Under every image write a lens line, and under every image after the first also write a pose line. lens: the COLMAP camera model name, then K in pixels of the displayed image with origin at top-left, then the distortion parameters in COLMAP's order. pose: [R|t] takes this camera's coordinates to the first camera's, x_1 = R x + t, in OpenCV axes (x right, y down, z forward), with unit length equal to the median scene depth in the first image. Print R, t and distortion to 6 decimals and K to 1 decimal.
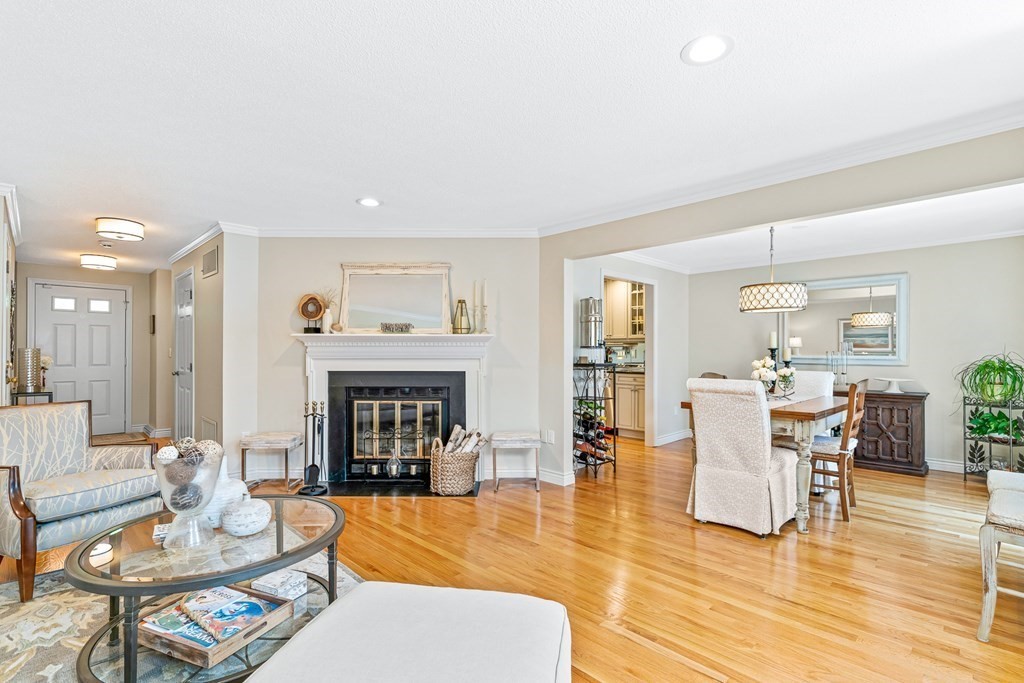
lens RADIAL K [[475.5, 0, 512.6], [0, 475.5, 347.2], [0, 0, 1]] dist [0.000044, 0.000365]
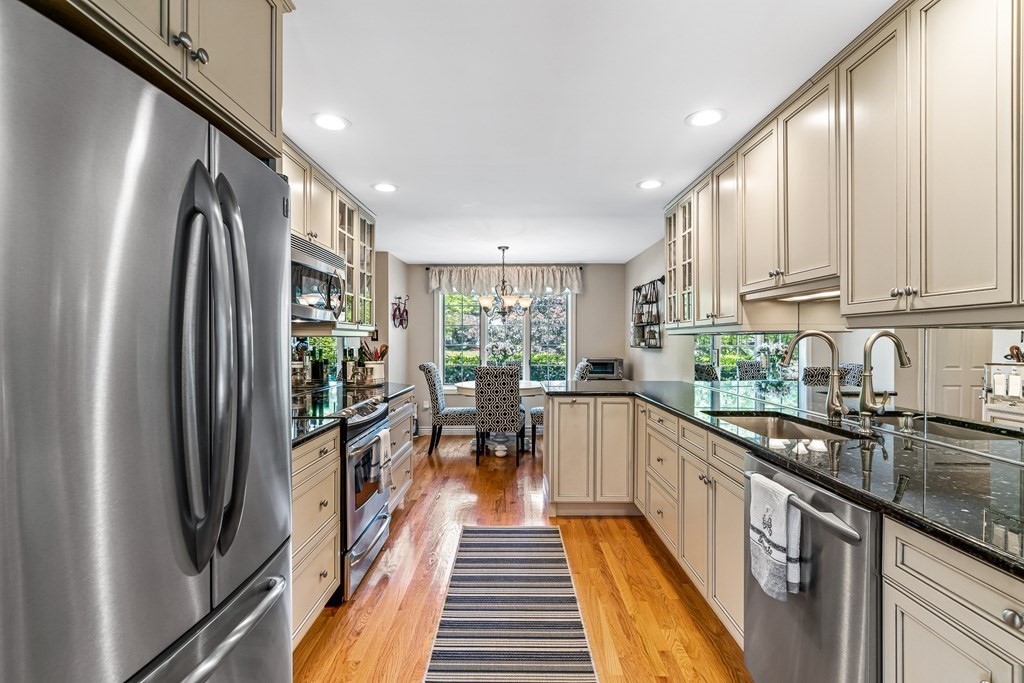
lens RADIAL K [[475.5, 0, 507.0], [0, 475.5, 339.7], [0, 0, 1]] dist [0.000044, 0.000365]
pose [[0.699233, 0.001925, -0.714891, 0.371136], [0.004230, 0.999968, 0.006830, -0.012671], [0.714881, -0.007800, 0.699203, 1.205958]]
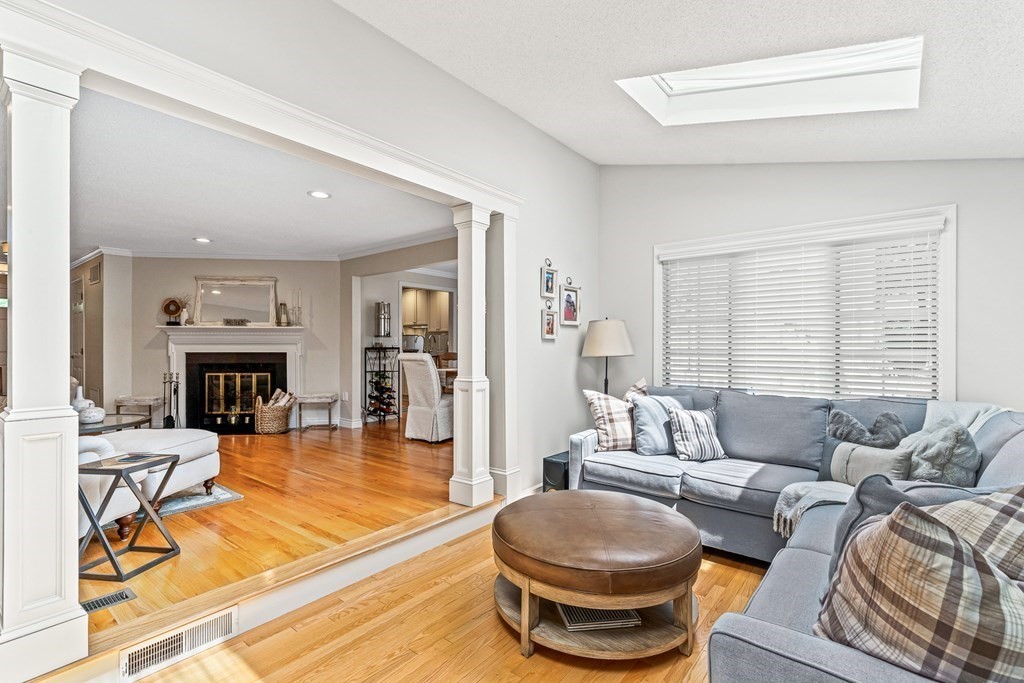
lens RADIAL K [[470.6, 0, 516.0], [0, 470.6, 343.9], [0, 0, 1]] dist [-0.002910, -0.000809]
pose [[0.992949, 0.000399, 0.118541, 0.427613], [-0.000653, 0.999998, 0.002103, 0.021550], [-0.118540, -0.002166, 0.992947, -0.510728]]
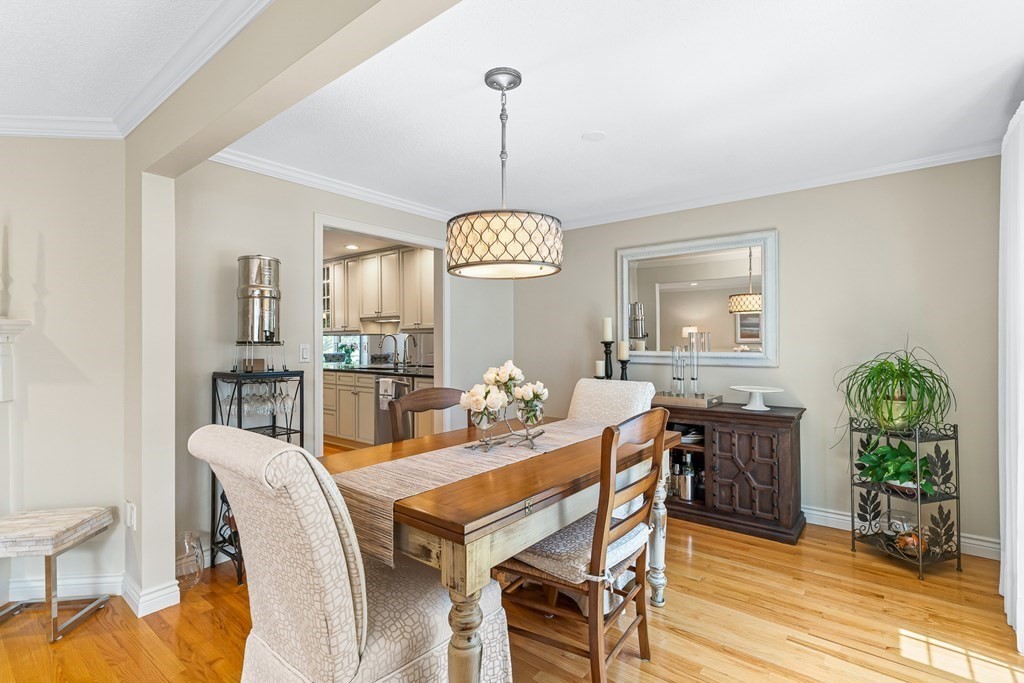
lens RADIAL K [[475.5, 0, 516.4], [0, 475.5, 334.6], [0, 0, 1]] dist [0.000044, 0.000365]
pose [[0.992434, -0.004265, 0.122705, 0.429533], [0.005128, 0.999964, -0.006713, -0.004999], [-0.122672, 0.007291, 0.992421, 0.424658]]
